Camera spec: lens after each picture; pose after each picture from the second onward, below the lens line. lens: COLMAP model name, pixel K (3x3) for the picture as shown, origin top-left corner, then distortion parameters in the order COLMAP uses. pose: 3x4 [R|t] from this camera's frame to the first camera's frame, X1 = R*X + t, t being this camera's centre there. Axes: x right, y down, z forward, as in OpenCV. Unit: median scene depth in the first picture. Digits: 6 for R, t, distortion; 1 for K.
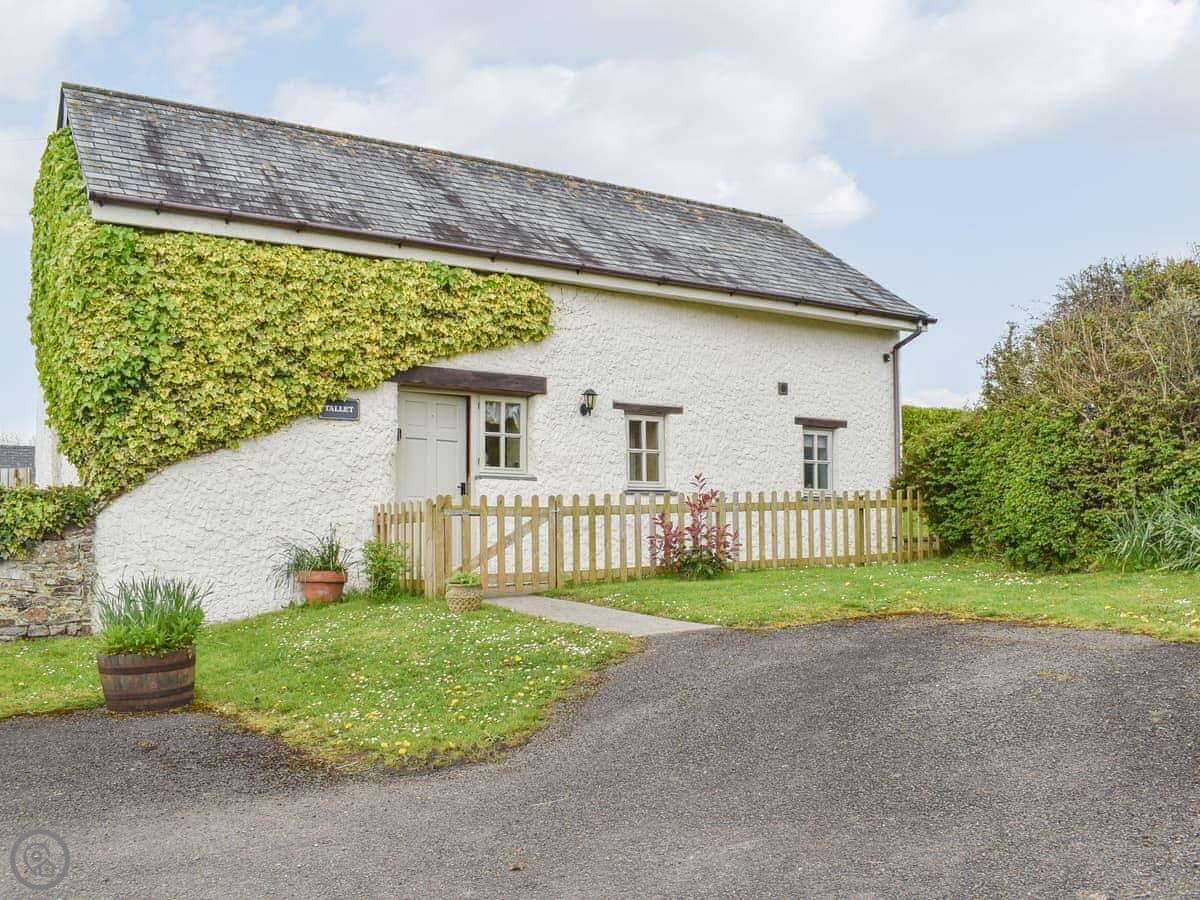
lens RADIAL K [[1753.6, 0, 600.0], [0, 1753.6, 450.0], [0, 0, 1]] dist [-0.224720, -0.019184]
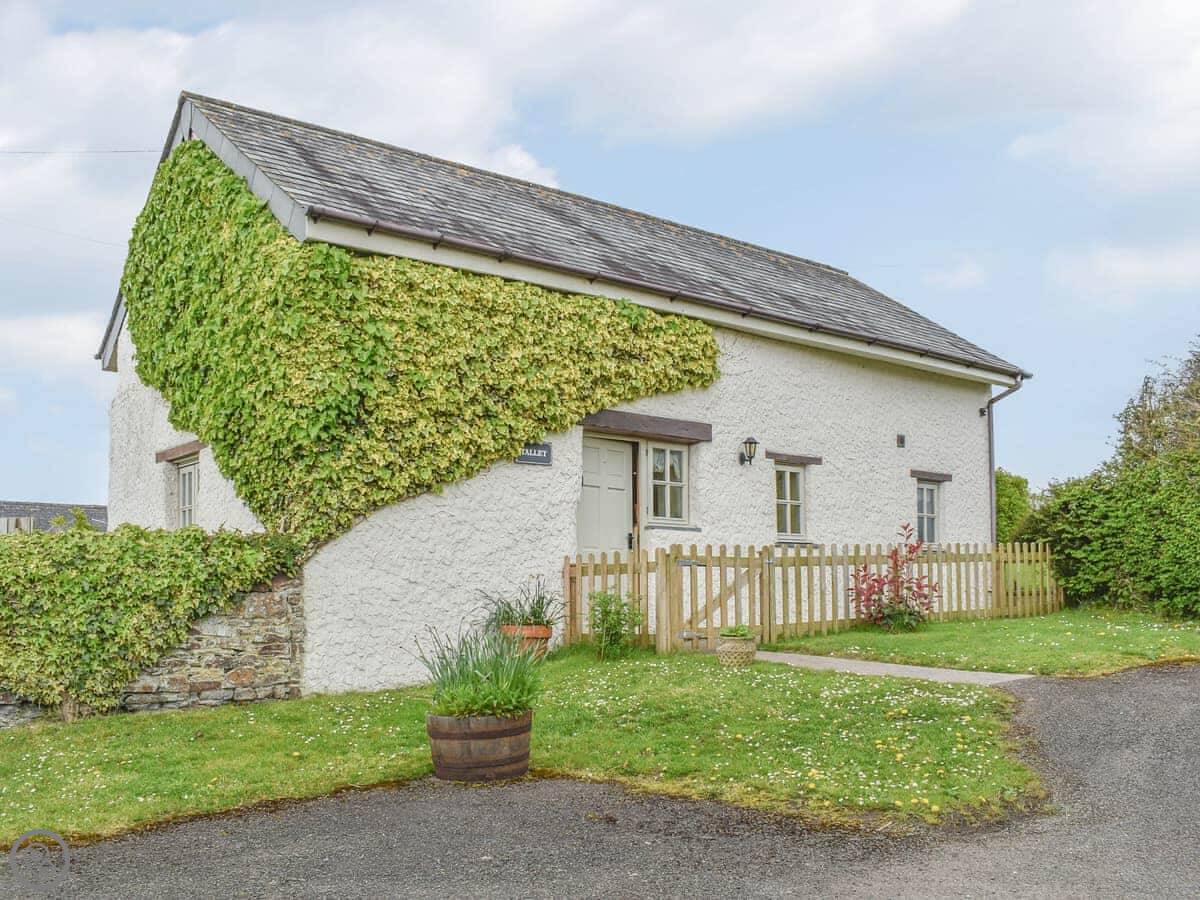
lens RADIAL K [[1753.6, 0, 600.0], [0, 1753.6, 450.0], [0, 0, 1]] dist [-0.224720, -0.019184]
pose [[0.985483, 0.014063, 0.169188, -0.276477], [-0.007738, 0.999248, -0.037990, 0.010579], [-0.169595, 0.036129, 0.984851, 0.068470]]
